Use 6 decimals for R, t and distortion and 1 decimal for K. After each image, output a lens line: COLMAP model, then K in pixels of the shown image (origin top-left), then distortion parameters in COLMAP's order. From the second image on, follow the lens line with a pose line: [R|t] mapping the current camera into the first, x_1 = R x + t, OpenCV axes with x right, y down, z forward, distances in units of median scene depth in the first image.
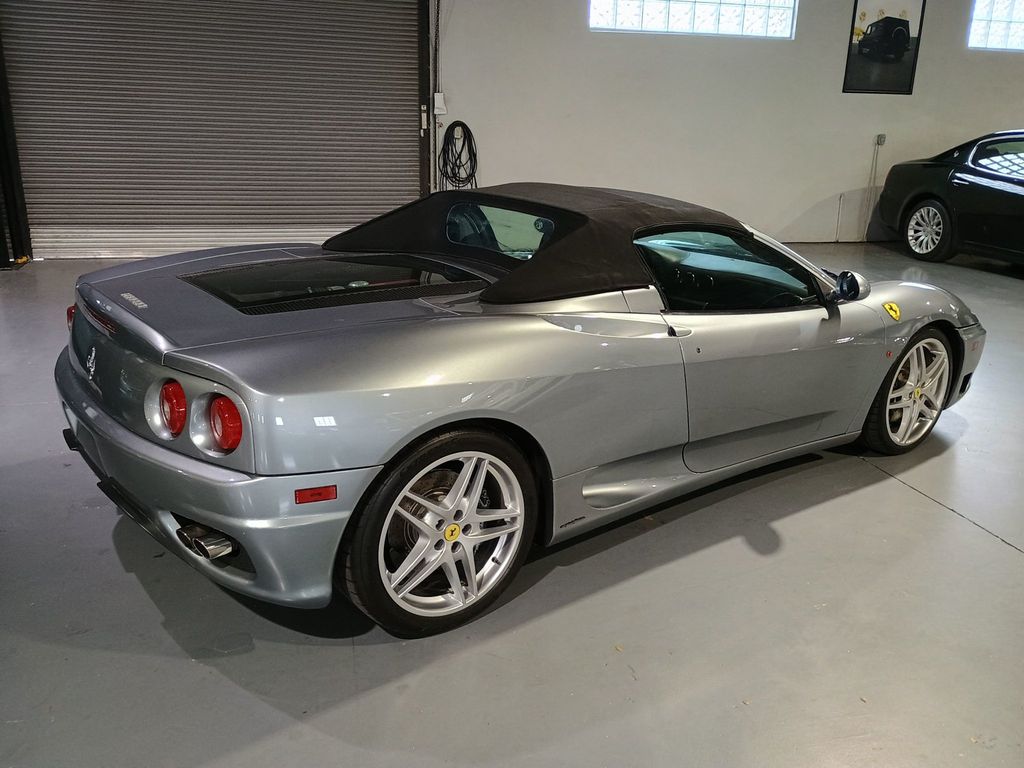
lens RADIAL K [[890.0, 0, 513.8], [0, 890.0, 388.2], [0, 0, 1]] dist [0.066545, -0.100346]
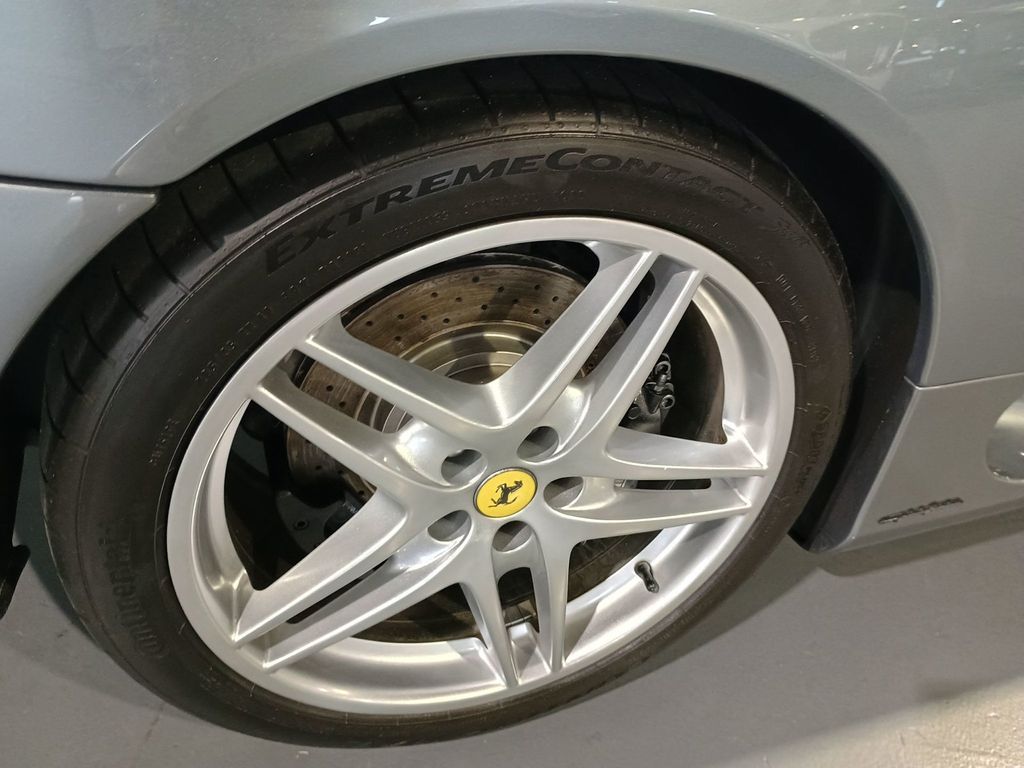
lens RADIAL K [[890.0, 0, 516.6], [0, 890.0, 388.2], [0, 0, 1]] dist [0.066545, -0.100346]
pose [[0.943986, 0.267622, -0.193053, -0.020996], [-0.199117, 0.928482, 0.313486, 0.044043], [0.263142, -0.257486, 0.929762, 0.749772]]
